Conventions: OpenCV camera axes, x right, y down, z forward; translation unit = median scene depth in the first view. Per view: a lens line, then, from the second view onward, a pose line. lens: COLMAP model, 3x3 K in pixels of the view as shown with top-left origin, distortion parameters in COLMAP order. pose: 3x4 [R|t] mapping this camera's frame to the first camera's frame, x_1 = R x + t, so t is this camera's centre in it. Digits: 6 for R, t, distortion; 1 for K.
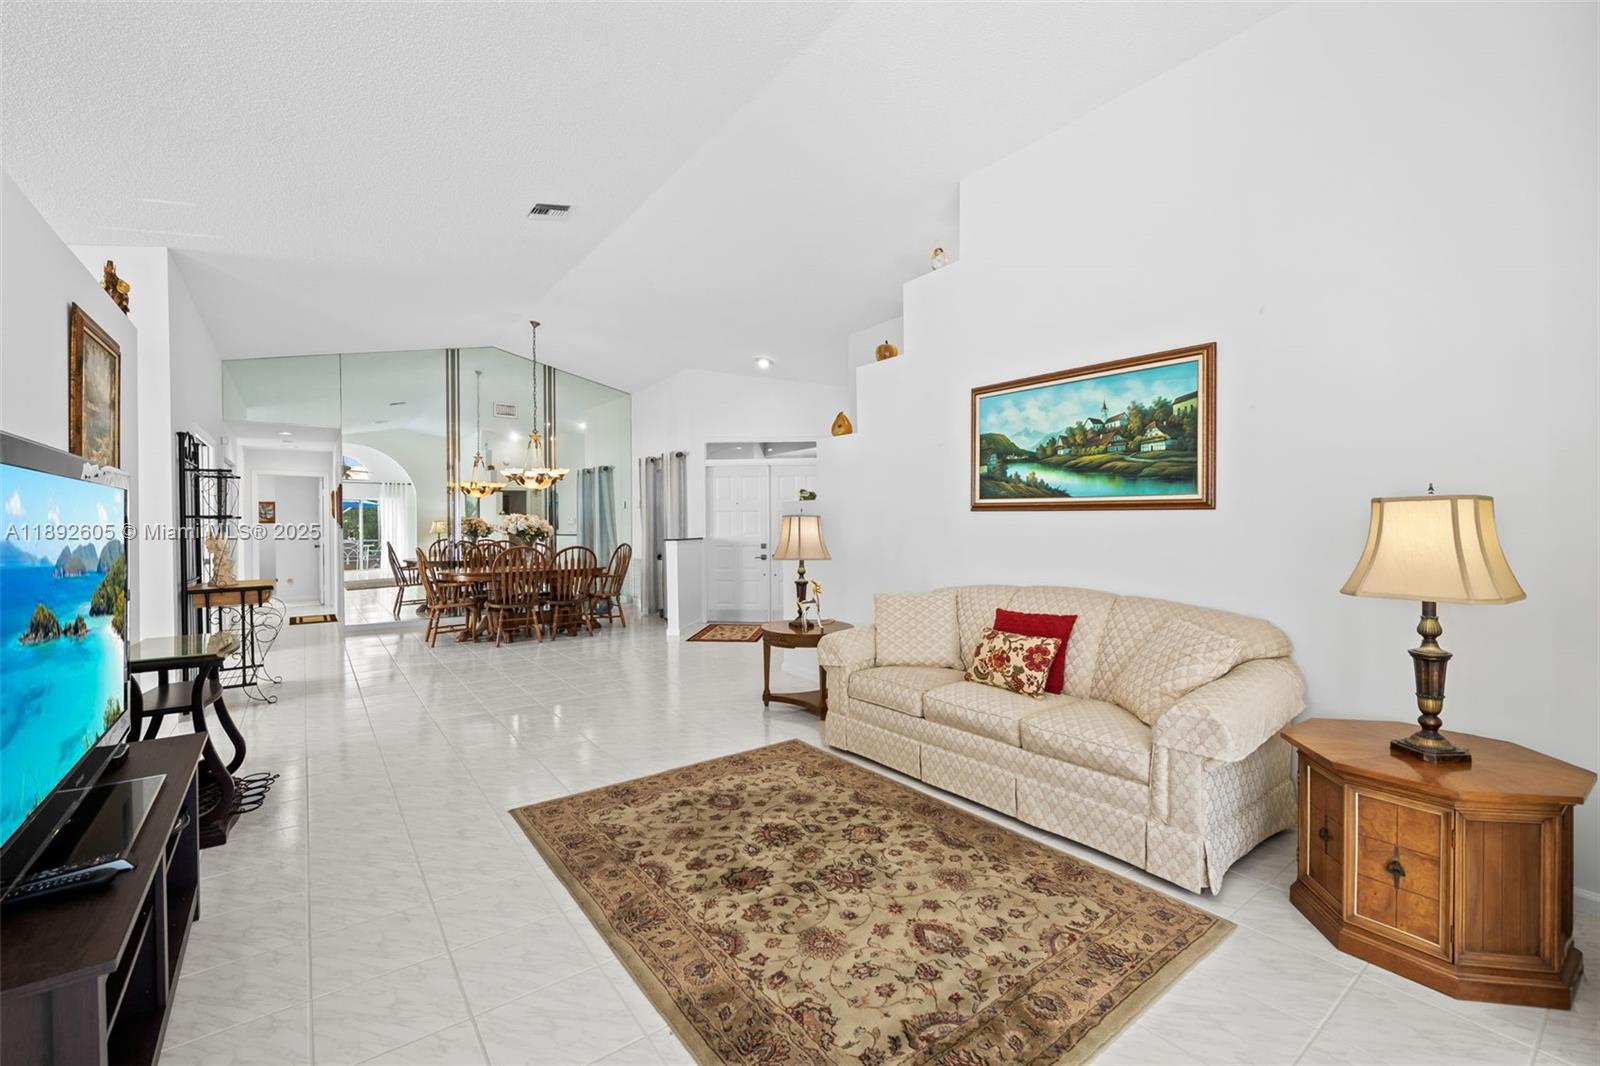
lens RADIAL K [[671.8, 0, 801.0], [0, 671.8, 527.9], [0, 0, 1]] dist [-0.001200, -0.000077]
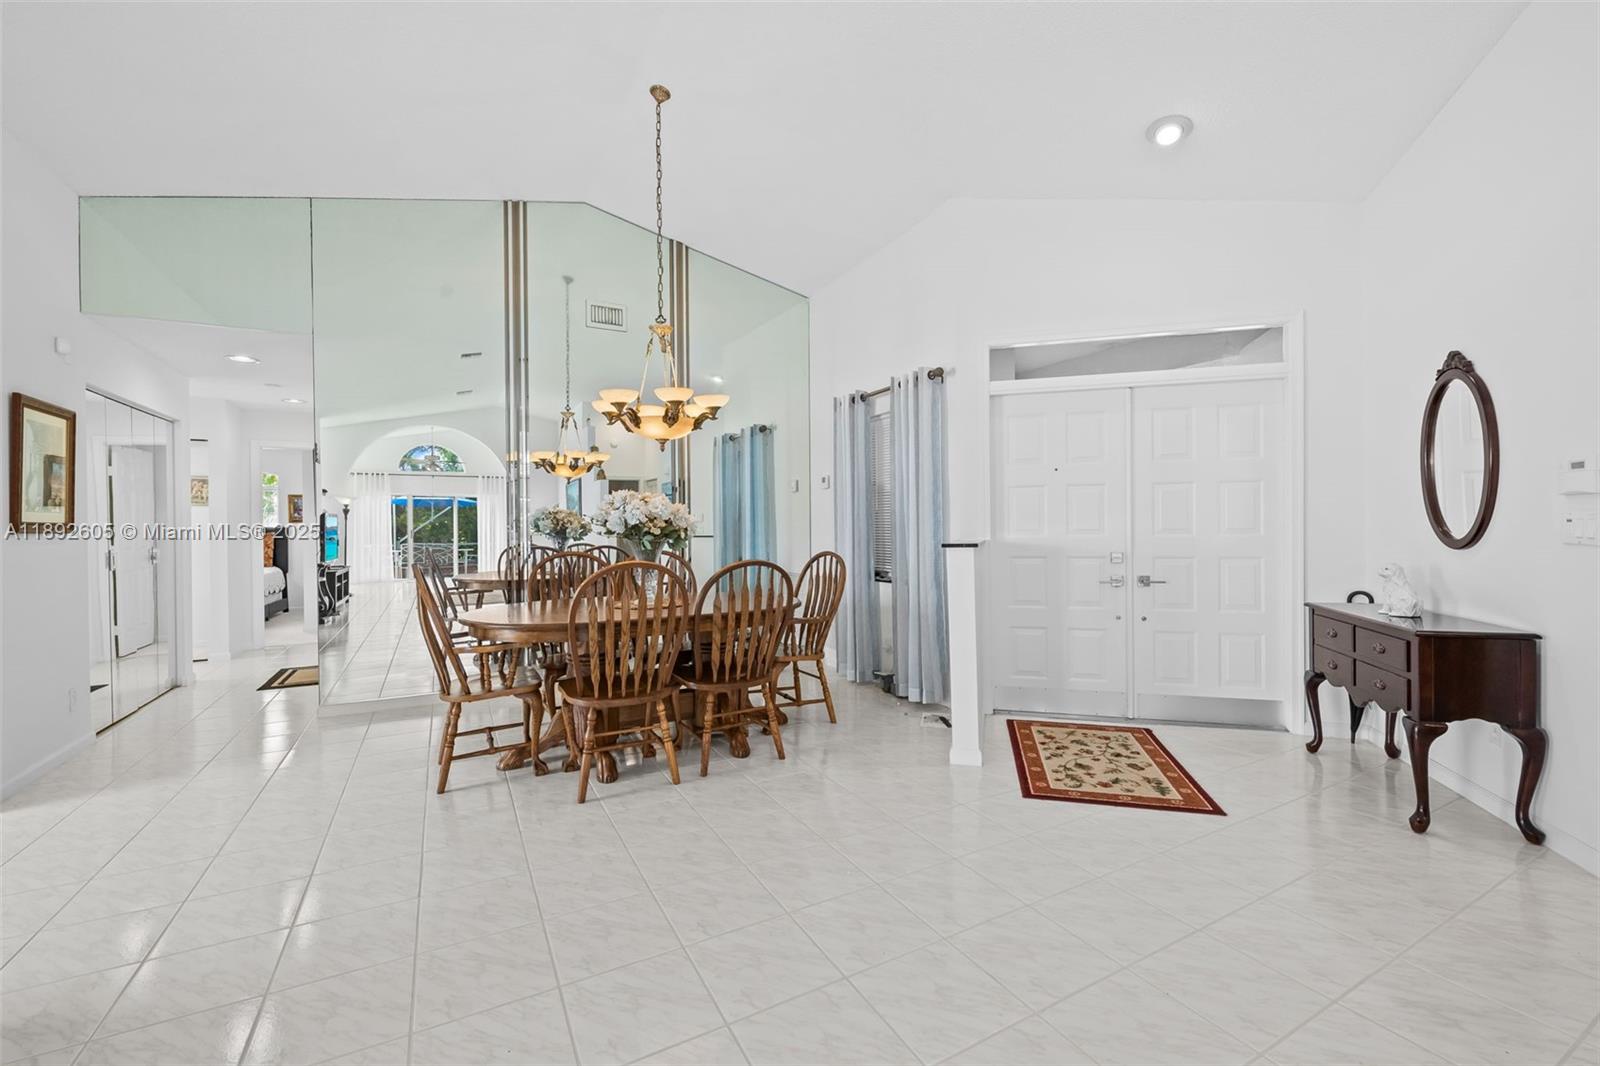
lens RADIAL K [[671.8, 0, 793.0], [0, 671.8, 527.2], [0, 0, 1]] dist [-0.001200, -0.000077]
pose [[0.987360, -0.003279, -0.158458, -0.532495], [0.002490, 0.999984, -0.005176, 0.018650], [0.158473, 0.004716, 0.987352, 1.272801]]
